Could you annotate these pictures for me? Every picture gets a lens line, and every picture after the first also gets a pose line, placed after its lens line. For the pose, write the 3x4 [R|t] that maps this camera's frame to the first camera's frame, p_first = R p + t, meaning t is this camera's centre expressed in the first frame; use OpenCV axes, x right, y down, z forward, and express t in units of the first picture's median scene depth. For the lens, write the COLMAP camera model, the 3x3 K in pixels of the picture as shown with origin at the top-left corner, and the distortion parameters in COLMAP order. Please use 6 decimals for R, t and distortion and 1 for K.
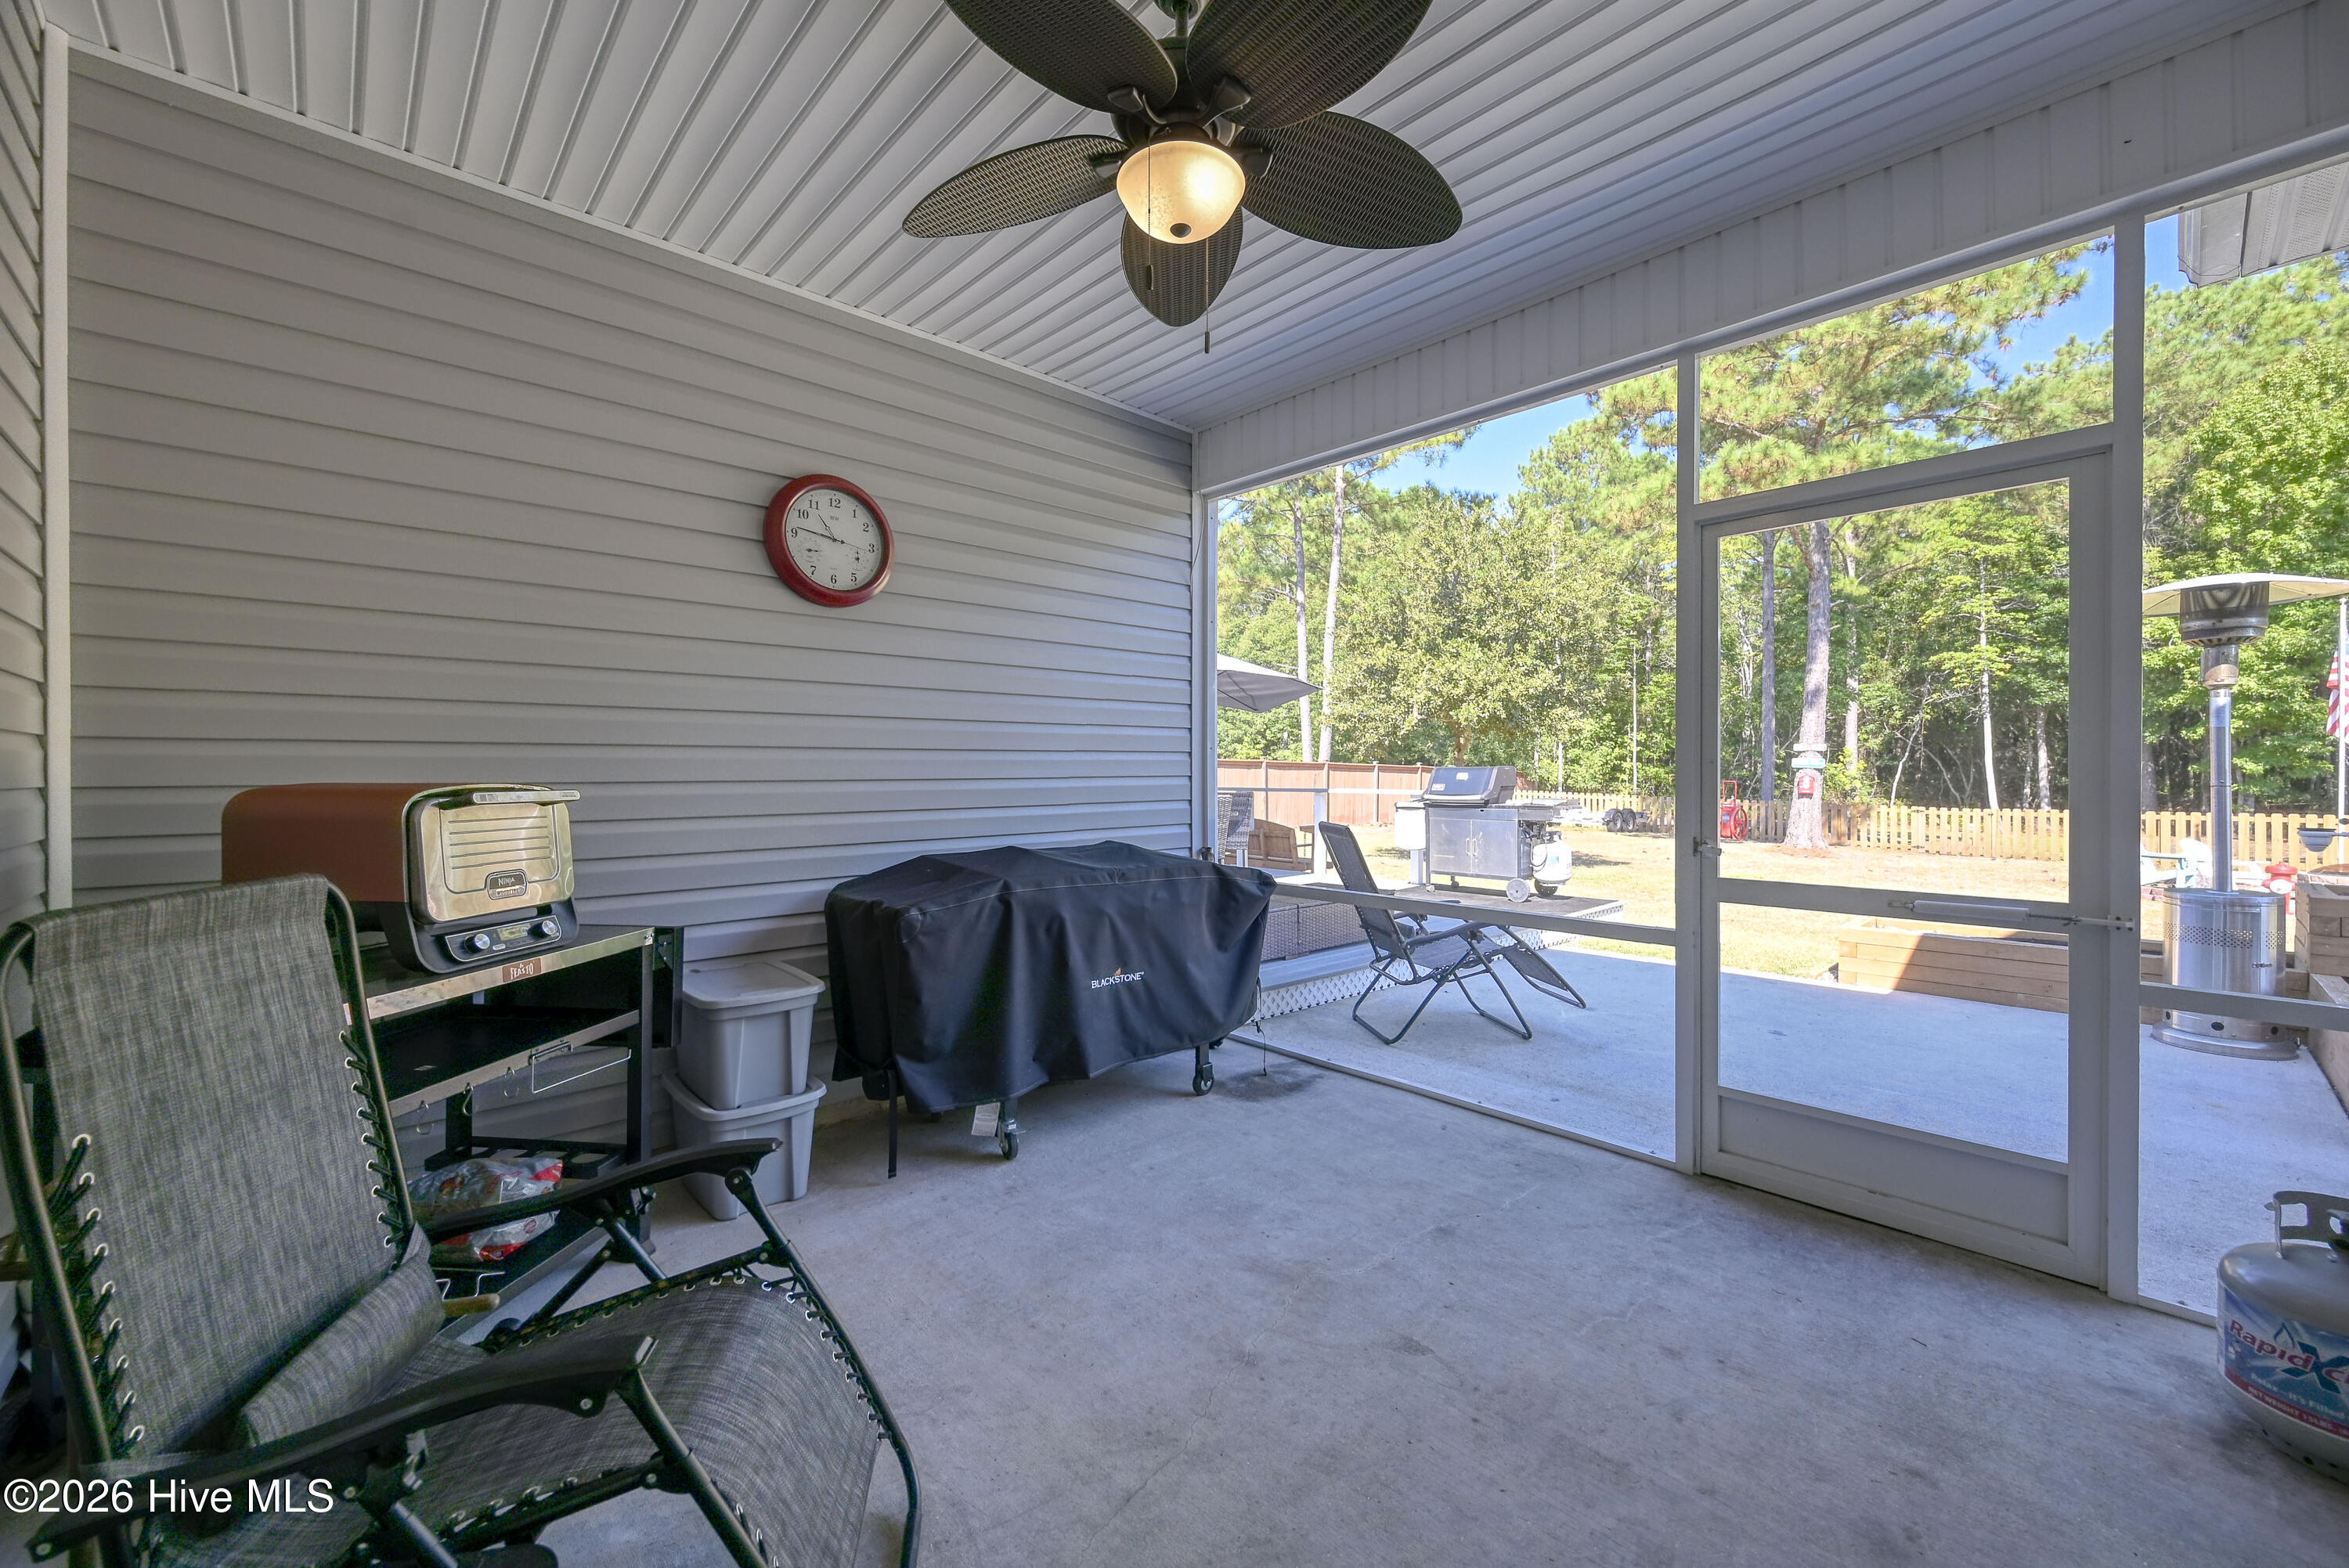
lens RADIAL K [[933.3, 0, 1189.9], [0, 933.3, 774.4], [0, 0, 1]] dist [-0.001476, -0.000043]
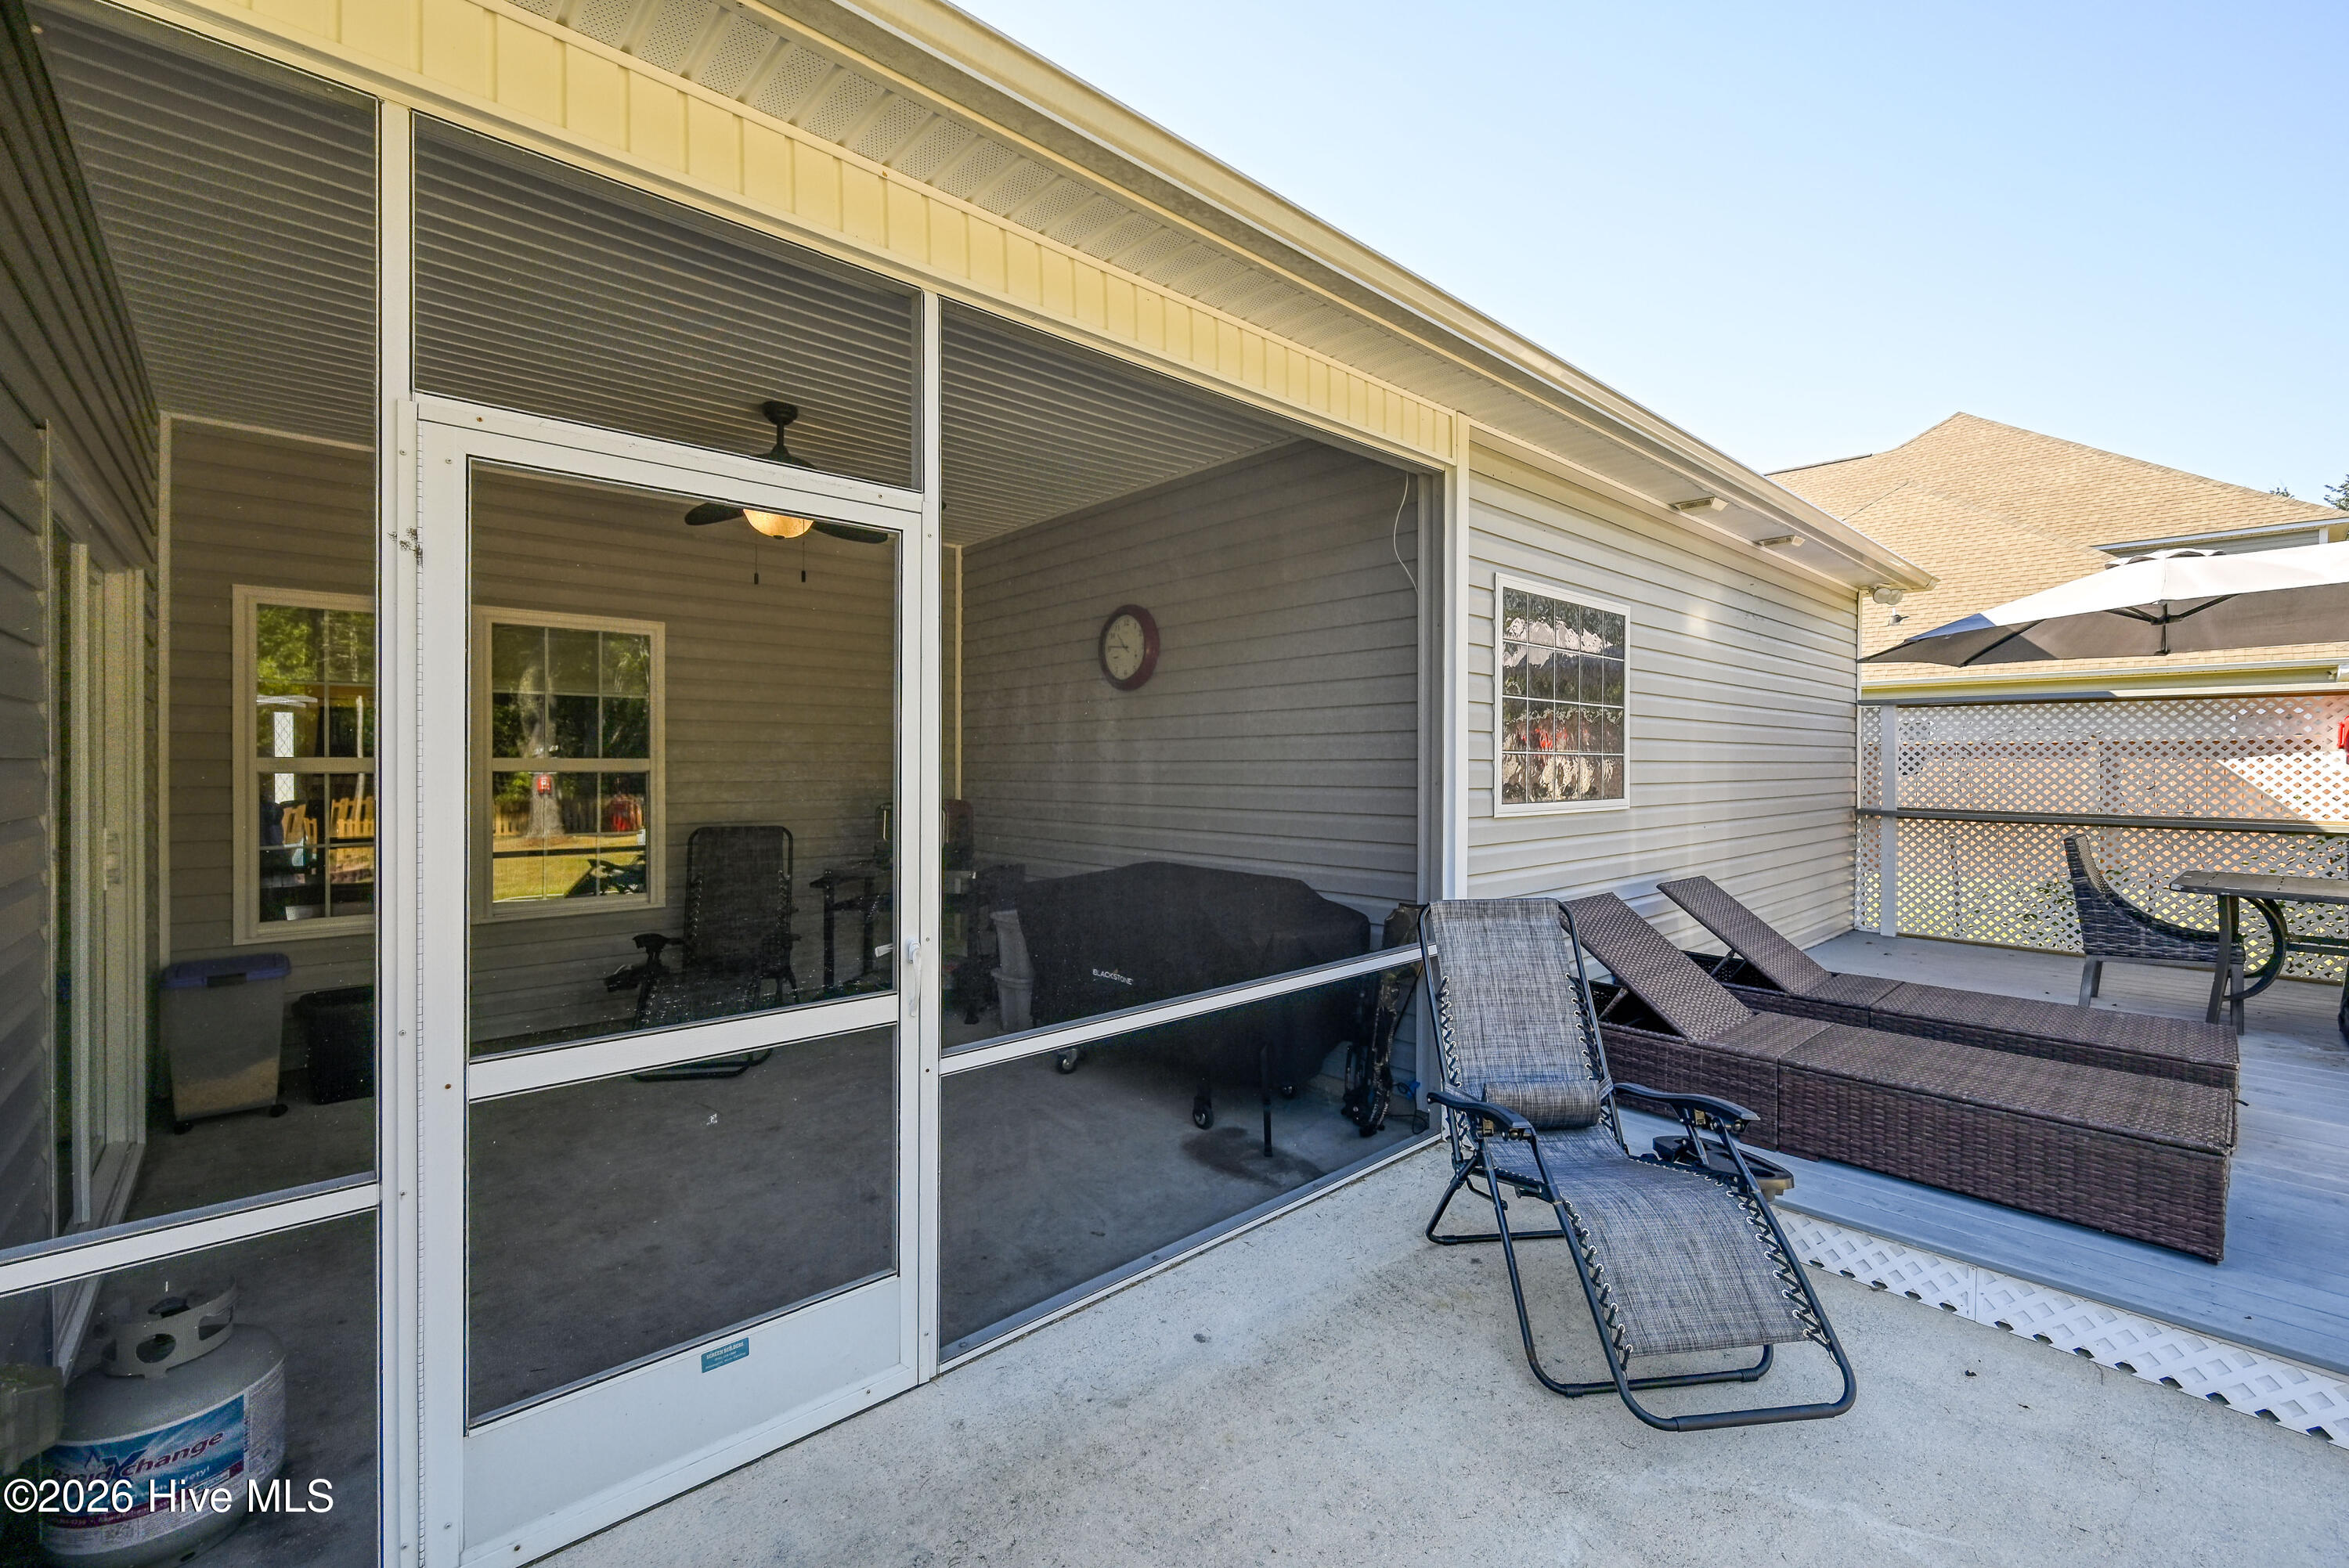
lens RADIAL K [[963.1, 0, 1189.3], [0, 963.1, 770.2], [0, 0, 1]] dist [-0.000551, 0.000004]
pose [[-0.012168, 0.003331, -0.999920, 1.066621], [-0.008592, 0.999957, 0.003436, -0.050095], [0.999889, 0.008633, -0.012138, 1.001431]]
